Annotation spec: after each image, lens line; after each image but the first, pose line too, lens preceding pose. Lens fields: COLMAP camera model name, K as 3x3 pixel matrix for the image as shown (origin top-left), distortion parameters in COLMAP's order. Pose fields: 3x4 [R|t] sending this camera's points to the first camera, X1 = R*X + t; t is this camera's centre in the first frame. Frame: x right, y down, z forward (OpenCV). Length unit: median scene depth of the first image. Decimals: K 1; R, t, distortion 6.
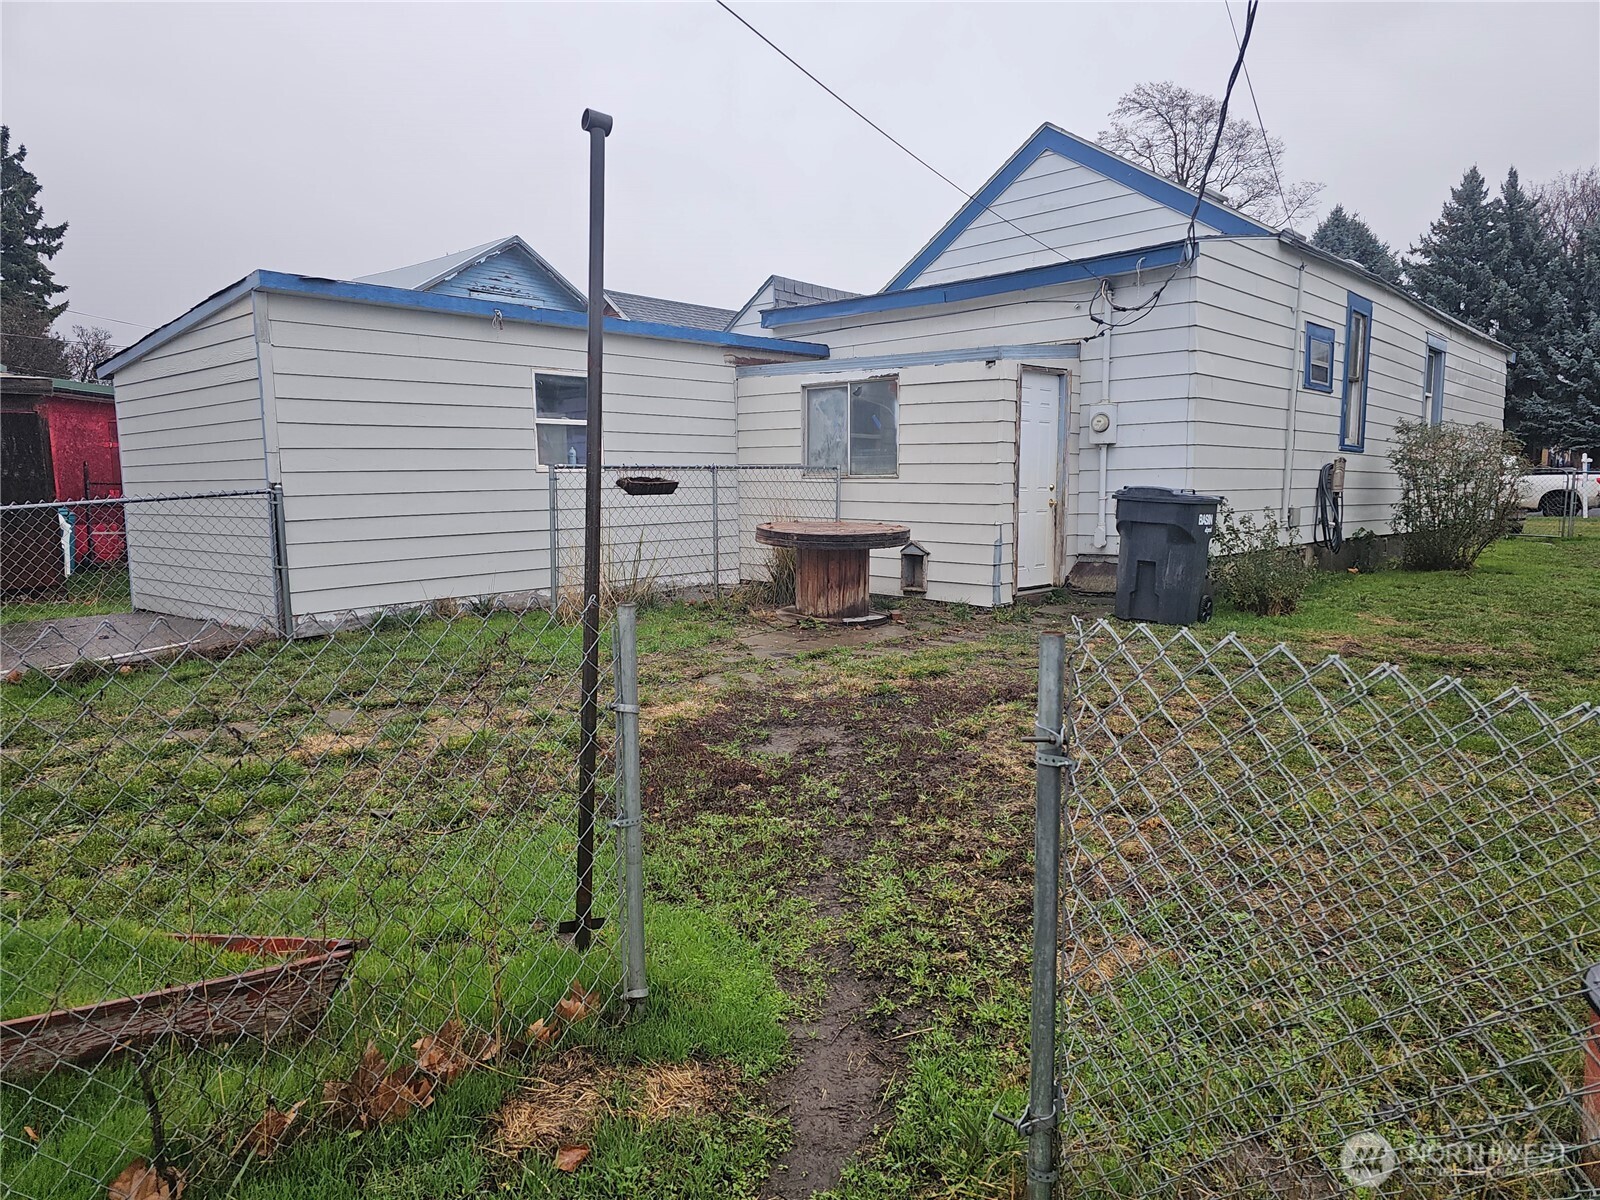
lens RADIAL K [[1057.9, 0, 800.0], [0, 1057.9, 600.0], [0, 0, 1]] dist [0.074392, -0.073726]
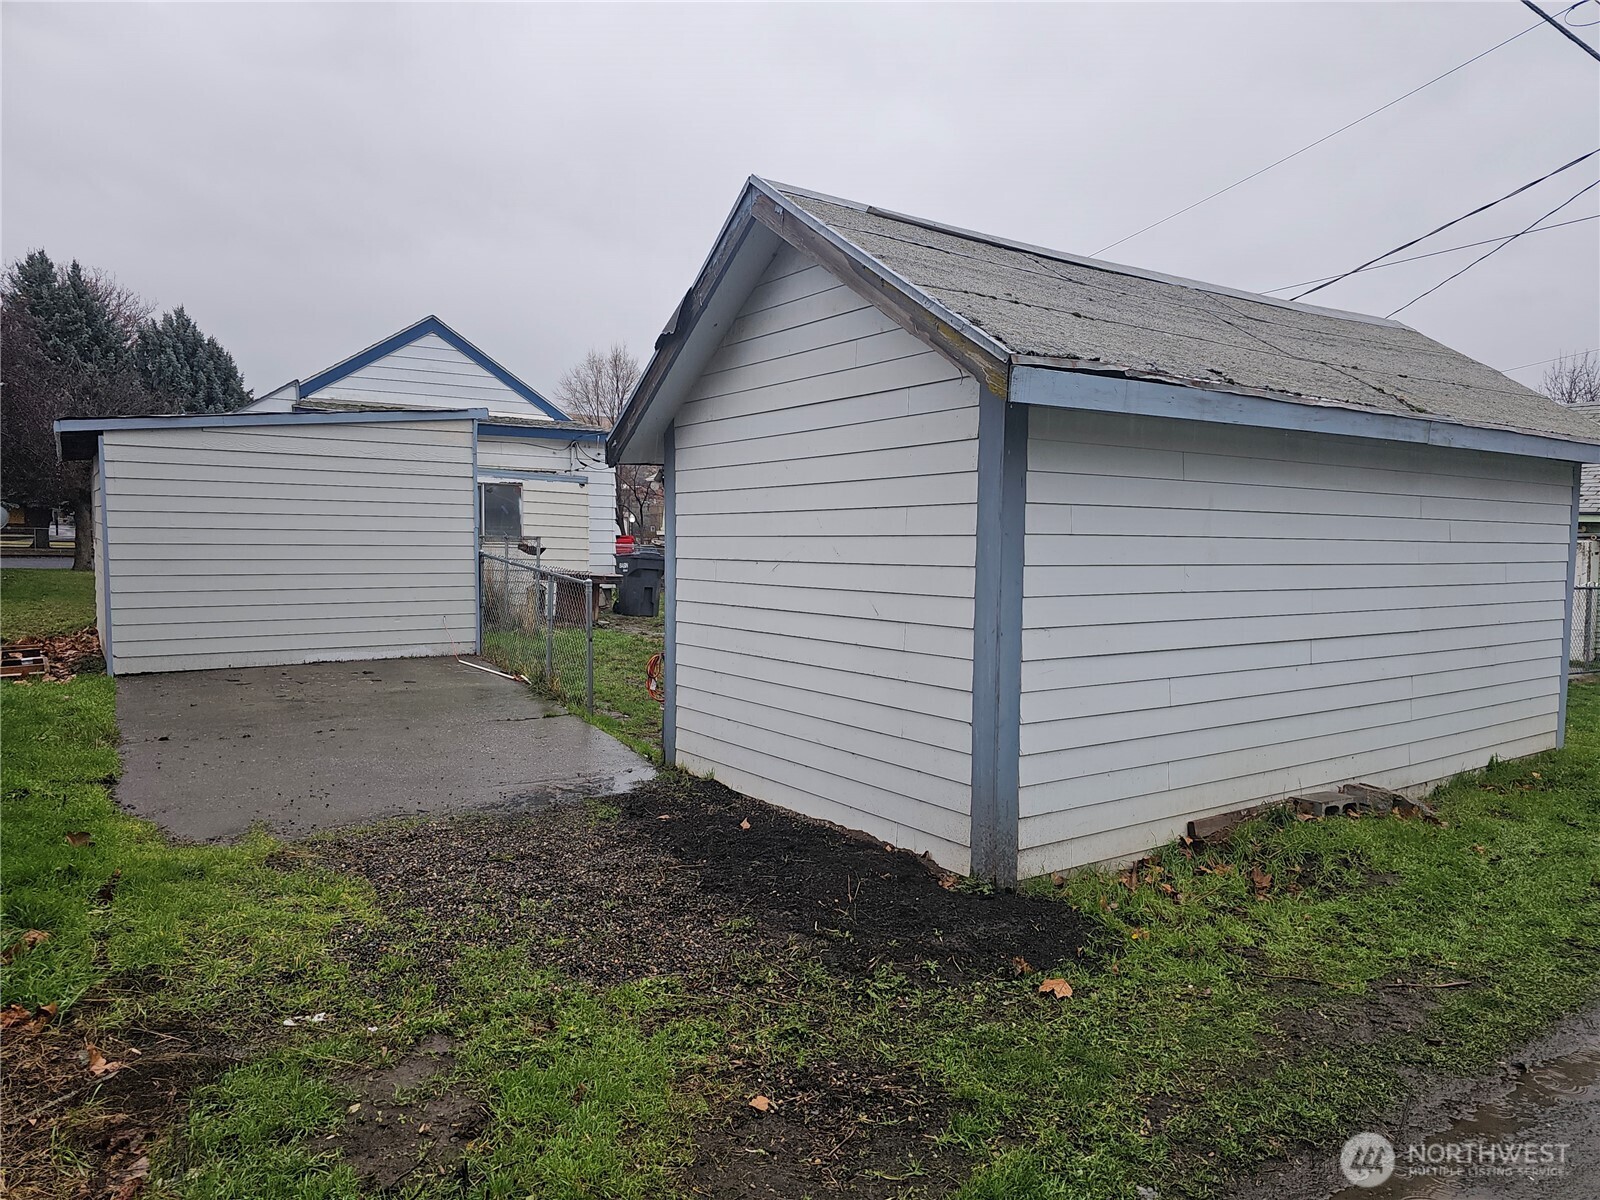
lens RADIAL K [[1057.9, 0, 800.0], [0, 1057.9, 600.0], [0, 0, 1]] dist [0.074392, -0.073726]
pose [[0.232500, -0.043437, 0.971626, -1.425490], [0.092091, 0.995497, 0.022468, -0.024811], [-0.968227, 0.084254, 0.235453, 0.186170]]
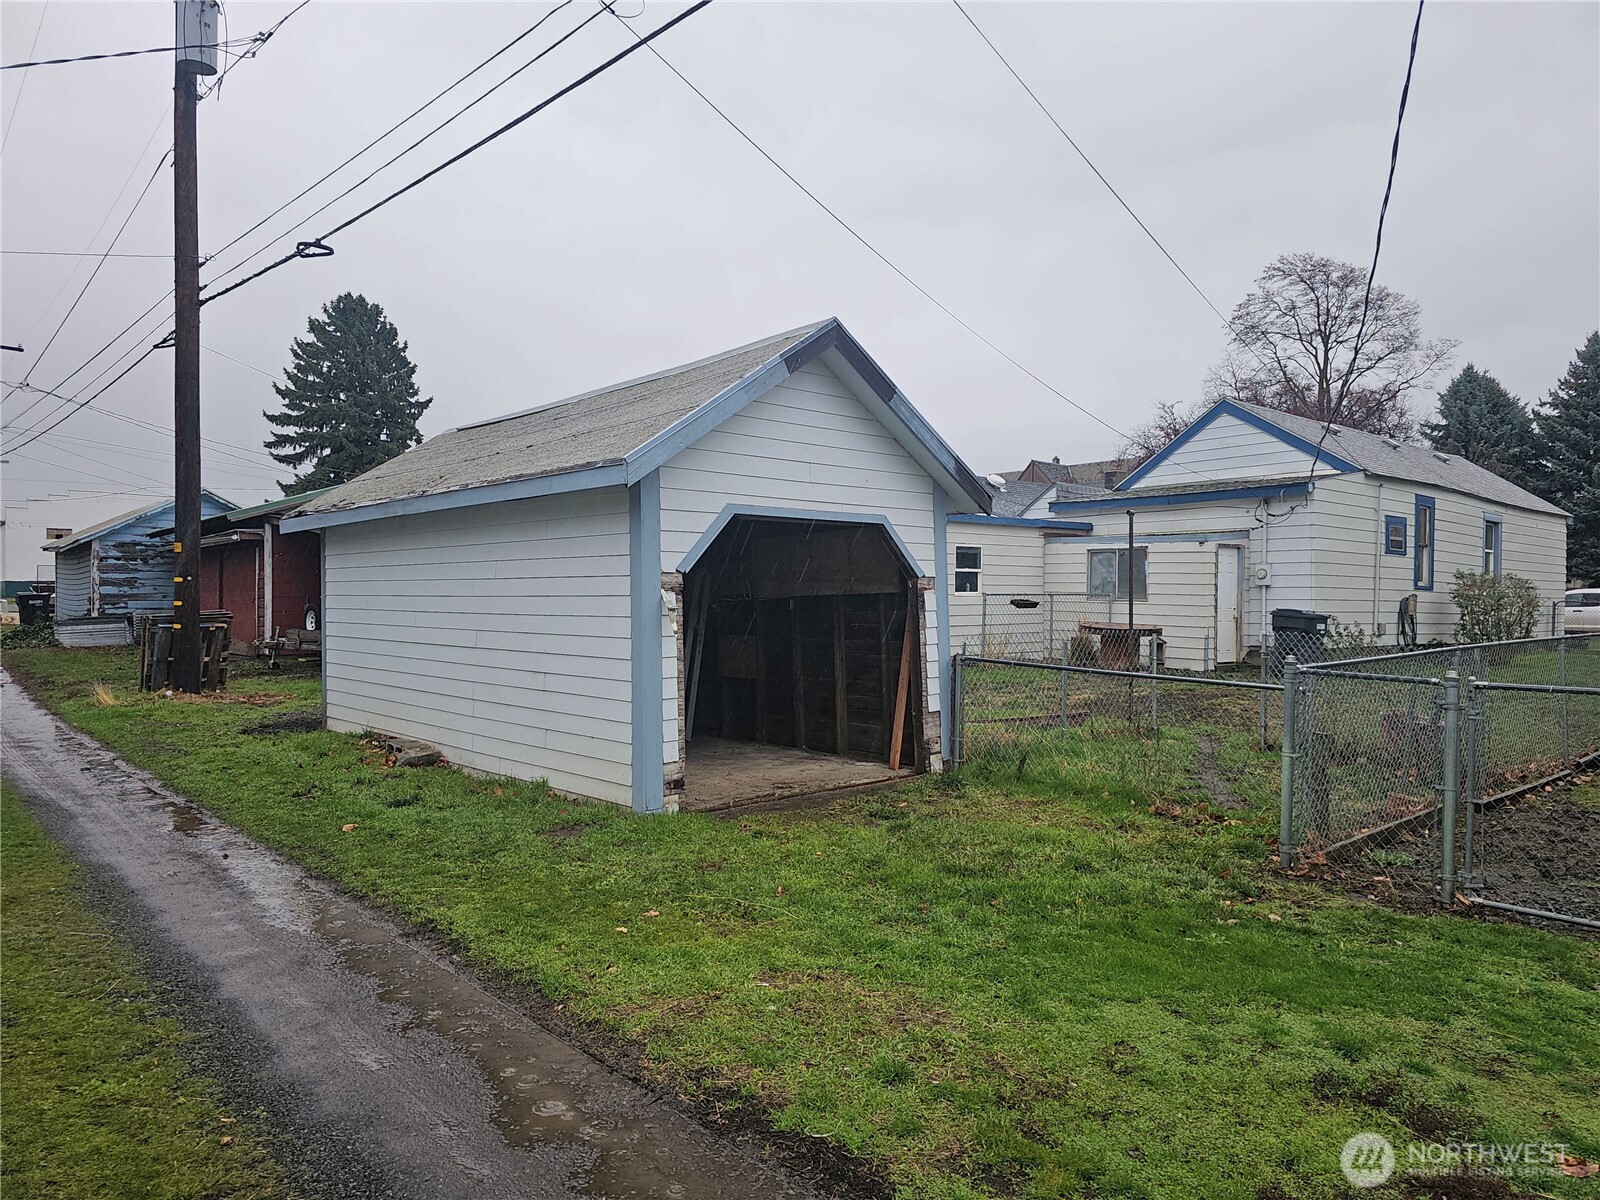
lens RADIAL K [[1066.4, 0, 800.0], [0, 1066.4, 600.0], [0, 0, 1]] dist [0.074200, -0.080580]
pose [[0.992447, 0.015720, -0.121663, -0.277214], [-0.028705, 0.993982, -0.105720, 0.096268], [0.119269, 0.108414, 0.986925, -0.910577]]
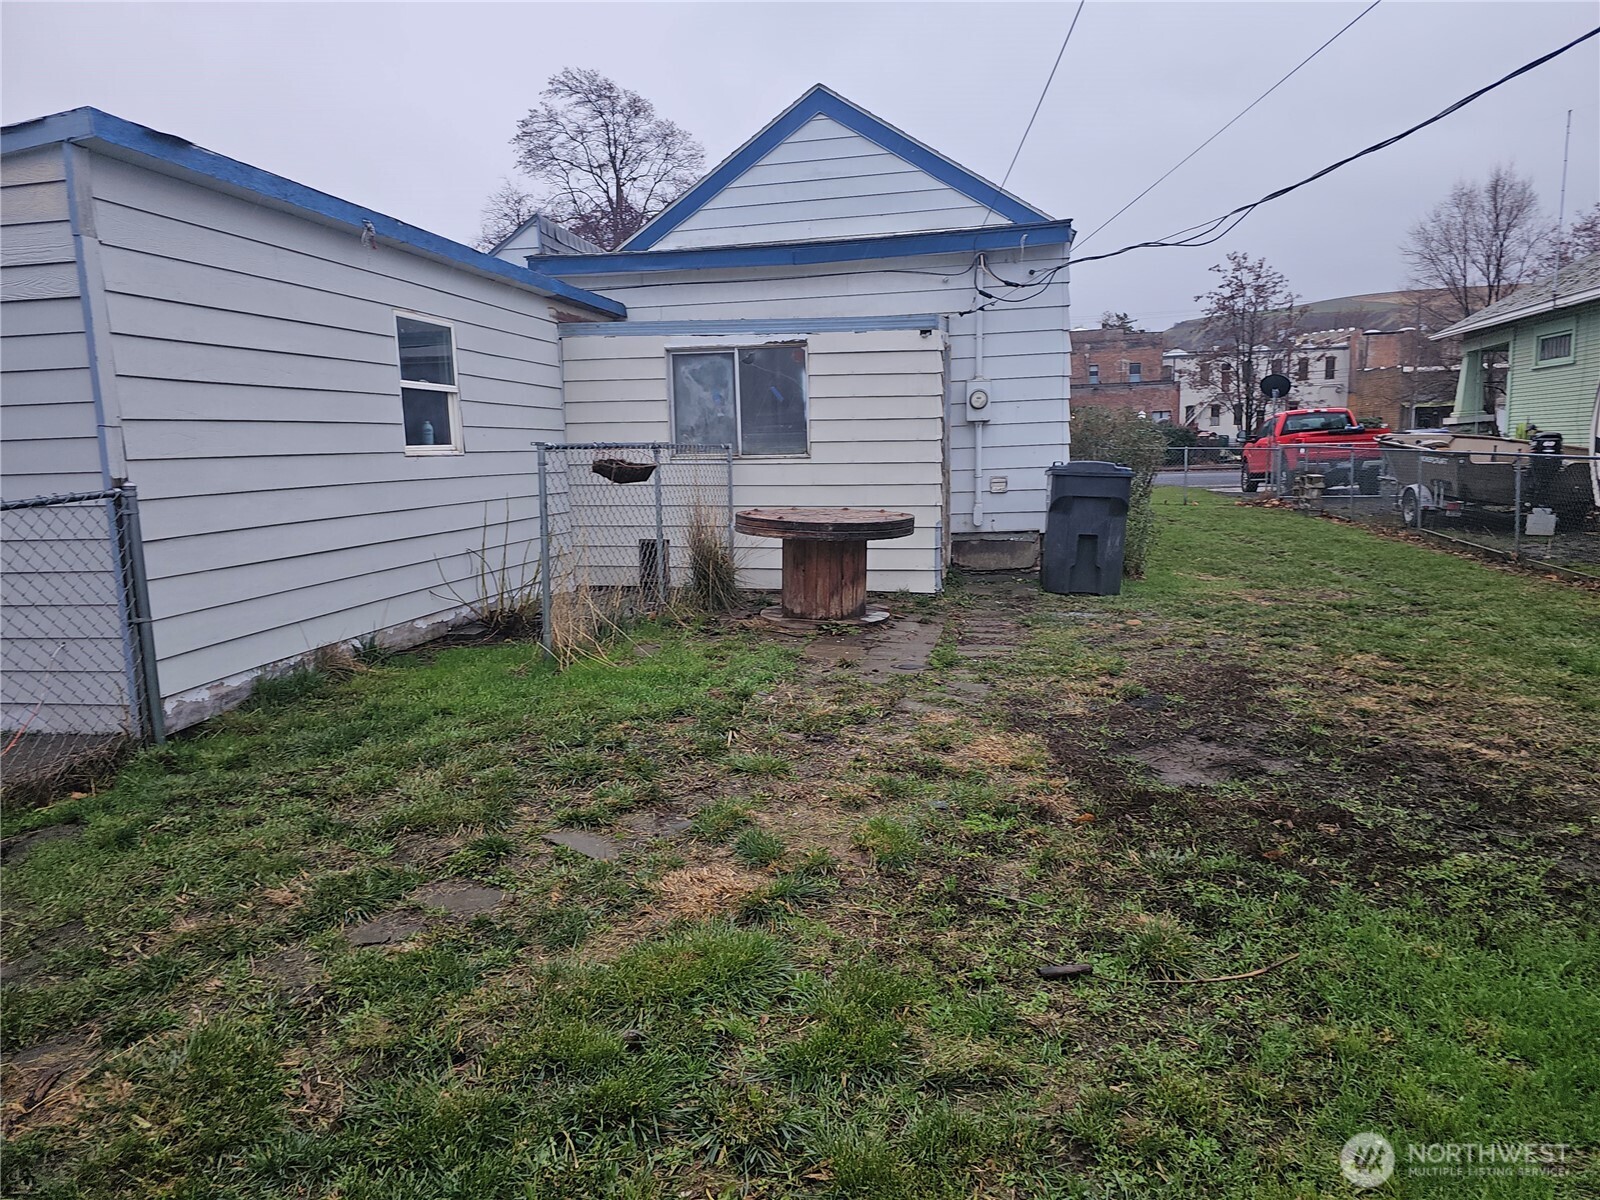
lens RADIAL K [[1057.9, 0, 800.0], [0, 1057.9, 600.0], [0, 0, 1]] dist [0.074392, -0.073726]
pose [[0.850608, -0.084406, 0.518981, -0.384227], [0.077149, 0.996384, 0.035603, -0.027695], [-0.520110, 0.009754, 0.854044, 0.239953]]
